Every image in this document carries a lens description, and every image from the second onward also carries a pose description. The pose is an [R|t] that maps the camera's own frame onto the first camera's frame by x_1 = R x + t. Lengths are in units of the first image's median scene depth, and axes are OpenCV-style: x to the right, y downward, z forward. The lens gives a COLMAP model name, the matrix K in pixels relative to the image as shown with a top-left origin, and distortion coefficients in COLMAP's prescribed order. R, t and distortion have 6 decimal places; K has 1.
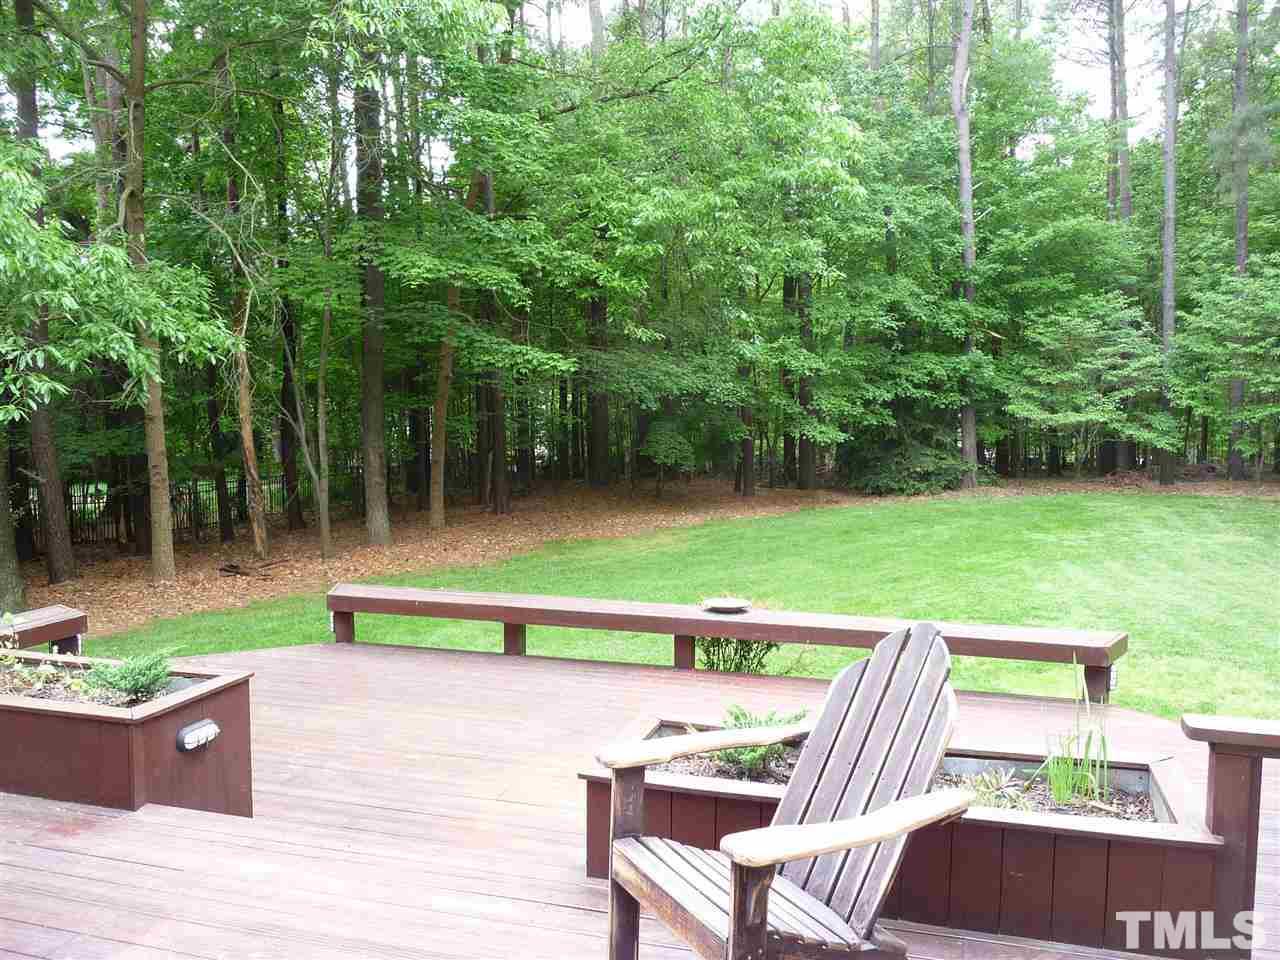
lens RADIAL K [[1085.7, 0, 640.0], [0, 1085.7, 480.0], [0, 0, 1]] dist [-0.045925, 0.042168]
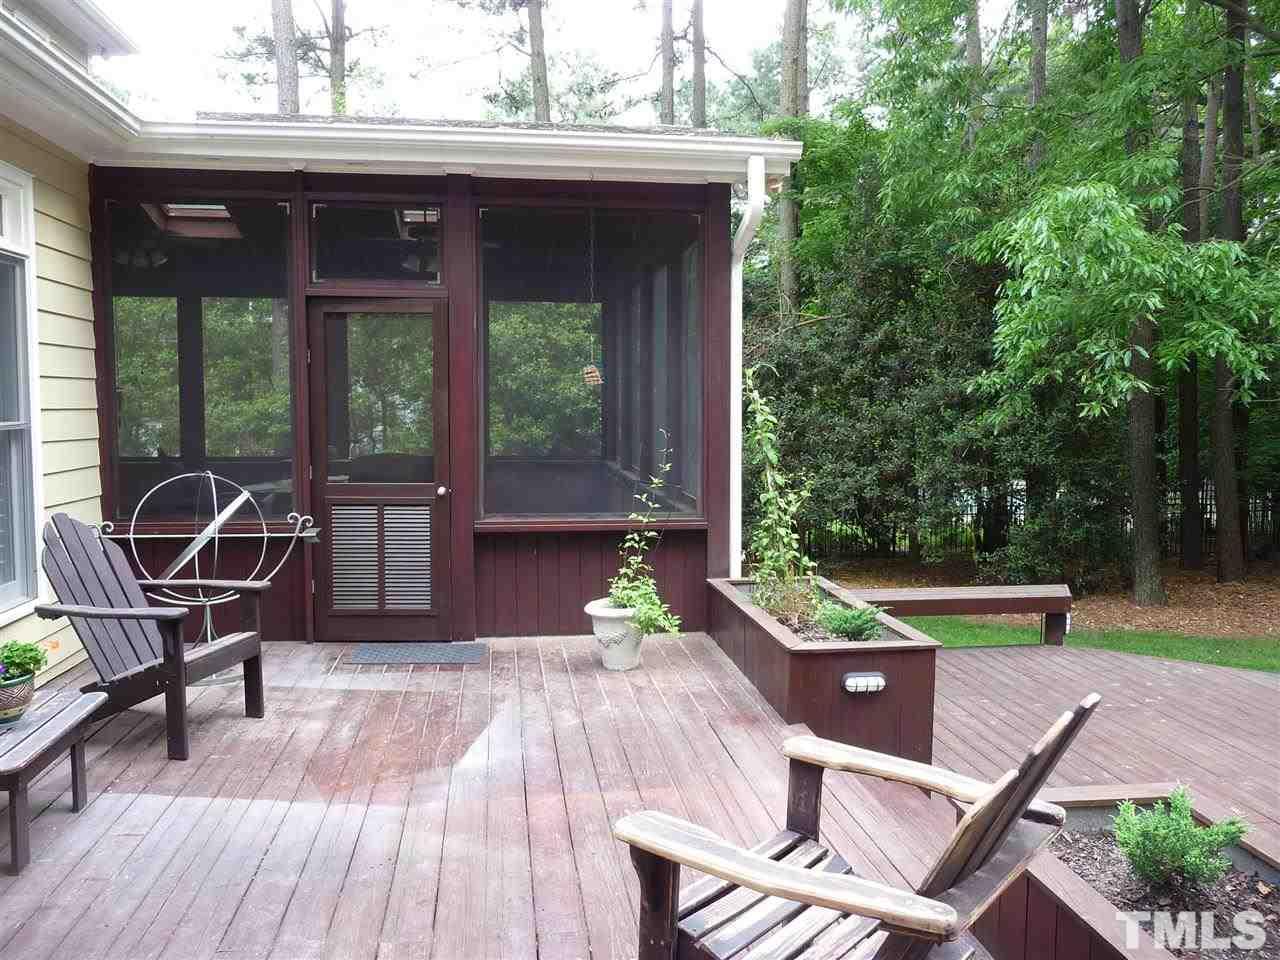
lens RADIAL K [[1085.7, 0, 640.0], [0, 1085.7, 480.0], [0, 0, 1]] dist [-0.045925, 0.042168]
pose [[0.389181, 0.062813, -0.919017, 0.239678], [-0.070568, 0.996774, 0.038244, -0.000338], [0.918454, 0.049970, 0.392358, 0.152013]]
